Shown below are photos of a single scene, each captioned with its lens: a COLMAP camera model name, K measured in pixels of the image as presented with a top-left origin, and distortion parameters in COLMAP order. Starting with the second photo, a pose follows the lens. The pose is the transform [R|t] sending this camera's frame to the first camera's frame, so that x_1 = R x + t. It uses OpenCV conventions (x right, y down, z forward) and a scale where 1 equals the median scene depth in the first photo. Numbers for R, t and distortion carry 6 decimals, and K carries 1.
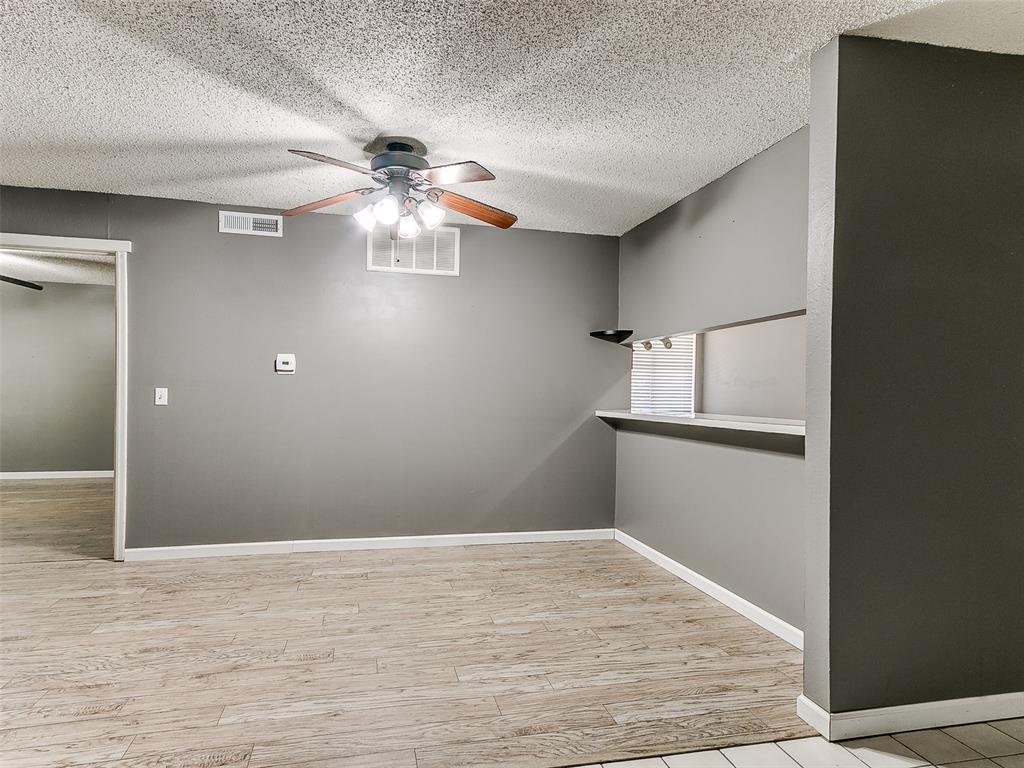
lens RADIAL K [[547.4, 0, 535.2], [0, 547.4, 395.5], [0, 0, 1]] dist [0.024883, -0.001117]
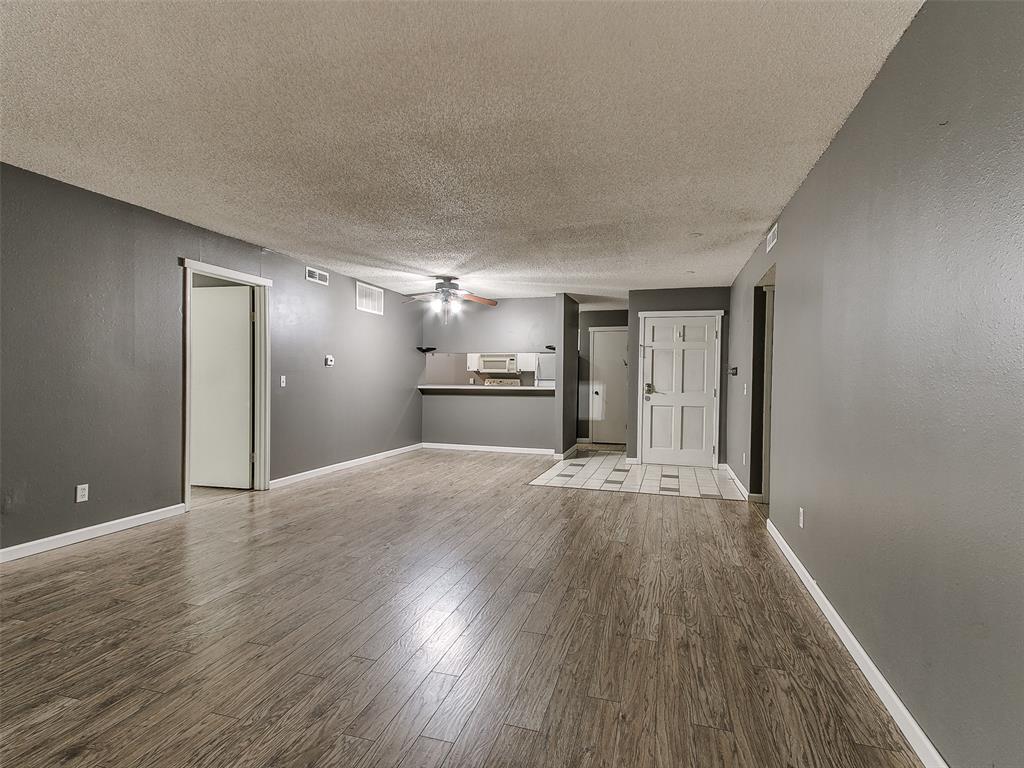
lens RADIAL K [[516.6, 0, 512.4], [0, 516.6, 386.3], [0, 0, 1]] dist [0.024509, -0.000948]
pose [[0.477398, -0.020366, 0.878451, -1.722768], [-0.000853, 0.999720, 0.023641, -0.019380], [-0.878687, -0.012036, 0.477247, -0.277869]]
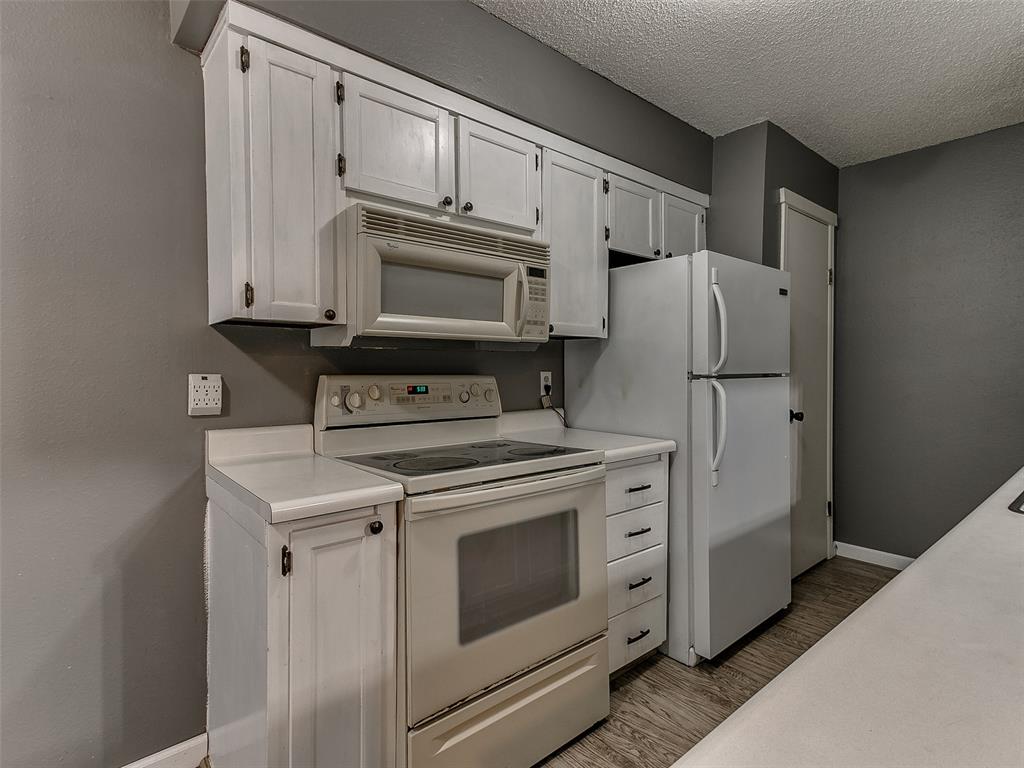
lens RADIAL K [[516.6, 0, 512.4], [0, 516.6, 386.3], [0, 0, 1]] dist [0.024509, -0.000948]
pose [[-0.474146, -0.032606, 0.879842, 0.322207], [0.005058, 0.999197, 0.039755, -0.001926], [-0.880432, 0.023300, -0.473600, 1.367198]]
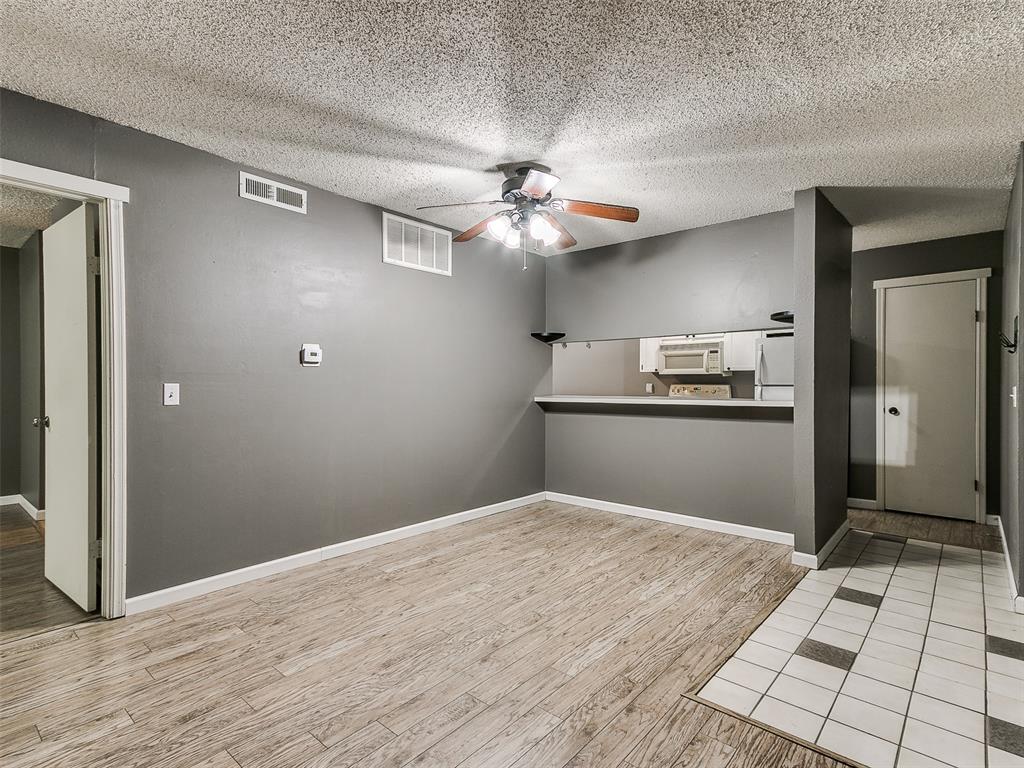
lens RADIAL K [[516.6, 0, 512.4], [0, 516.6, 386.3], [0, 0, 1]] dist [0.024509, -0.000948]
pose [[0.798883, -0.015693, 0.601281, -0.762180], [0.012417, 0.999877, 0.009598, -0.010669], [-0.601358, -0.000202, 0.798980, 0.127318]]
